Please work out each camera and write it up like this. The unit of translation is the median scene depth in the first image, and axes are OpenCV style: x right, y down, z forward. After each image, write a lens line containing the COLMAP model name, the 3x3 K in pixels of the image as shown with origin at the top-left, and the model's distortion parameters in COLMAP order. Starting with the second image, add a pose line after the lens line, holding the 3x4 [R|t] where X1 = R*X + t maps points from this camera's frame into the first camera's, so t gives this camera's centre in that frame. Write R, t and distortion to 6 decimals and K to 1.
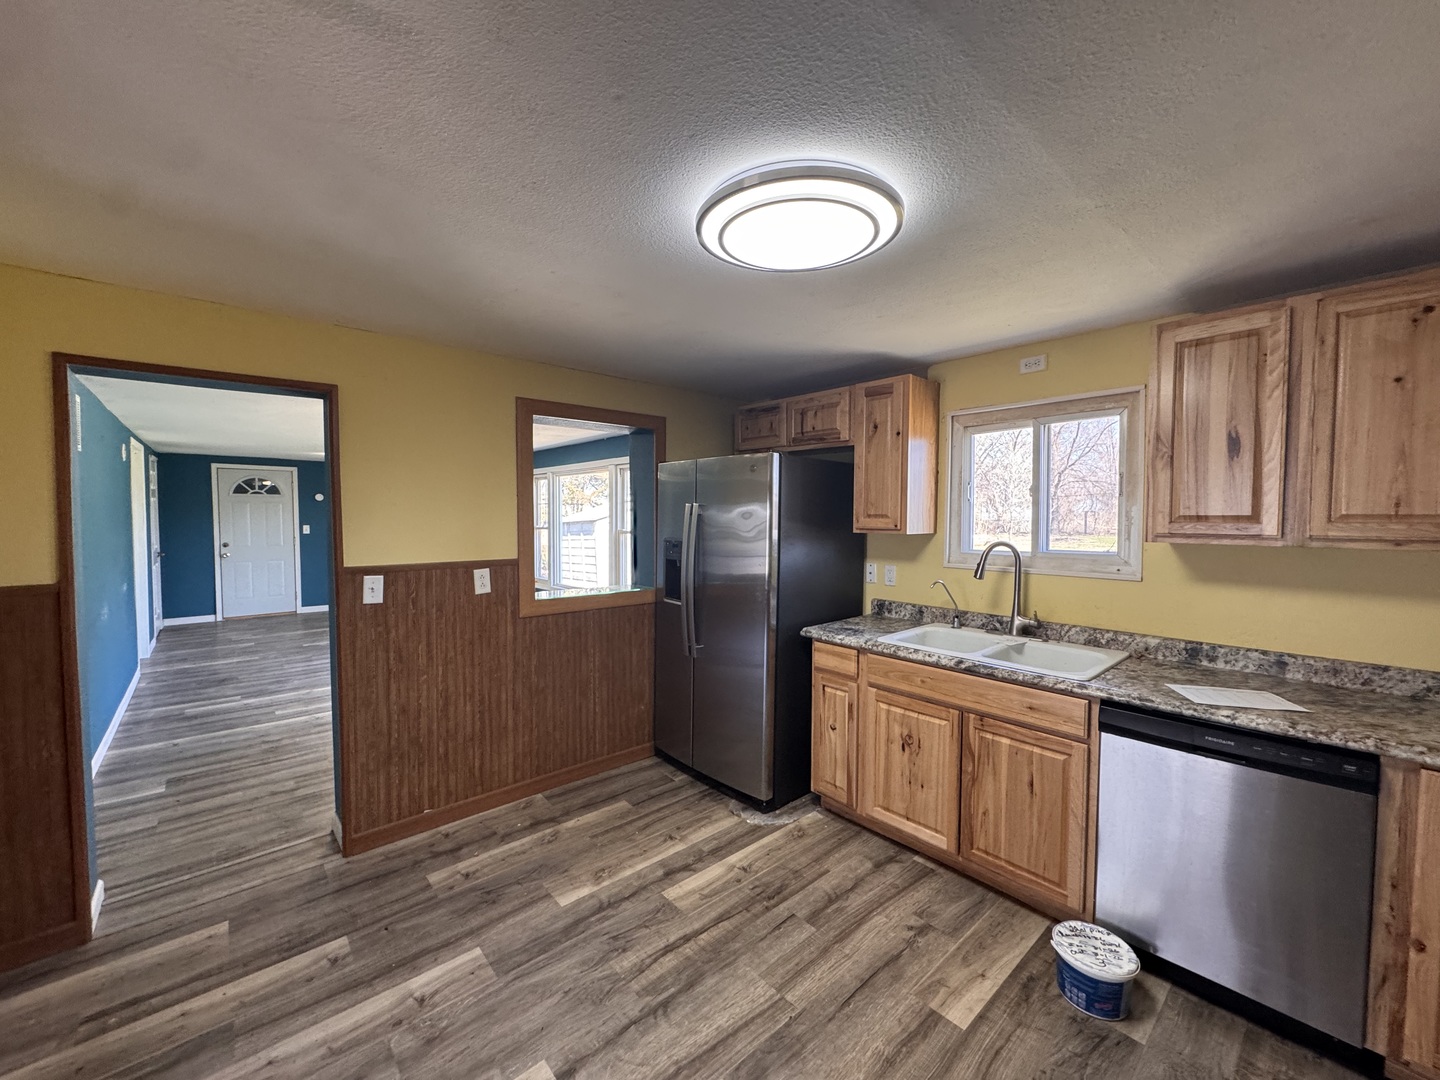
lens RADIAL K [[573.2, 0, 723.1], [0, 573.2, 539.4], [0, 0, 1]] dist [-0.000781, -0.000843]
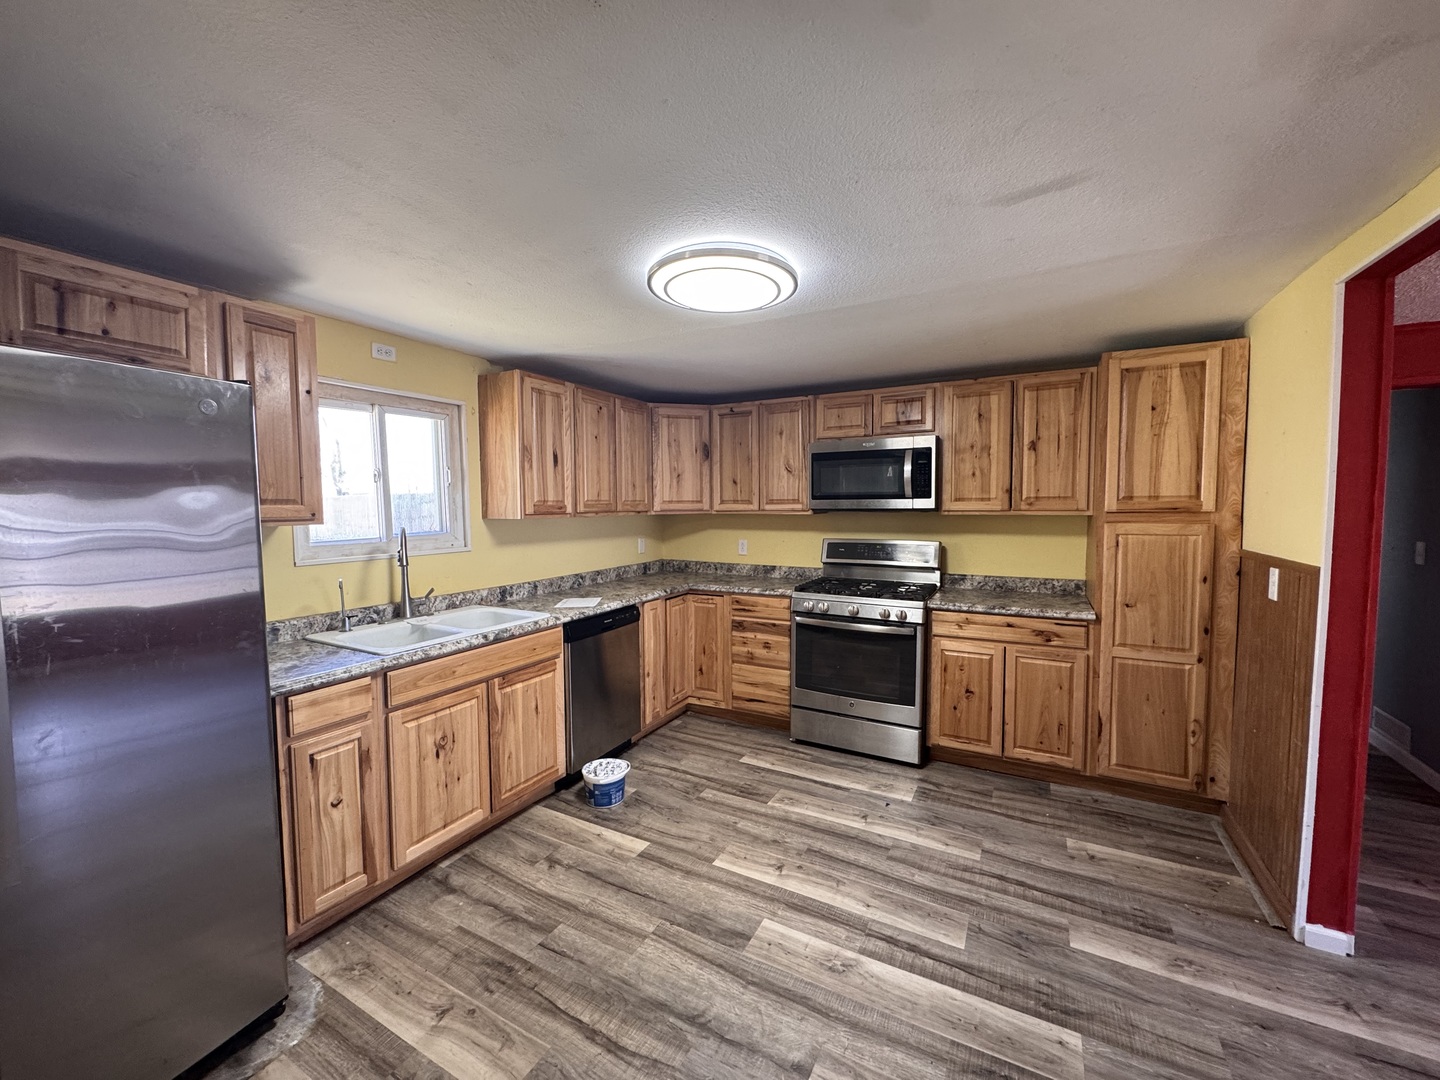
lens RADIAL K [[573.2, 0, 714.2], [0, 573.2, 535.1], [0, 0, 1]] dist [-0.000781, -0.000843]
pose [[-0.333762, -0.051327, 0.941259, -0.769057], [0.045473, 0.996477, 0.070462, -0.034156], [-0.941560, 0.066320, -0.330252, 0.983055]]
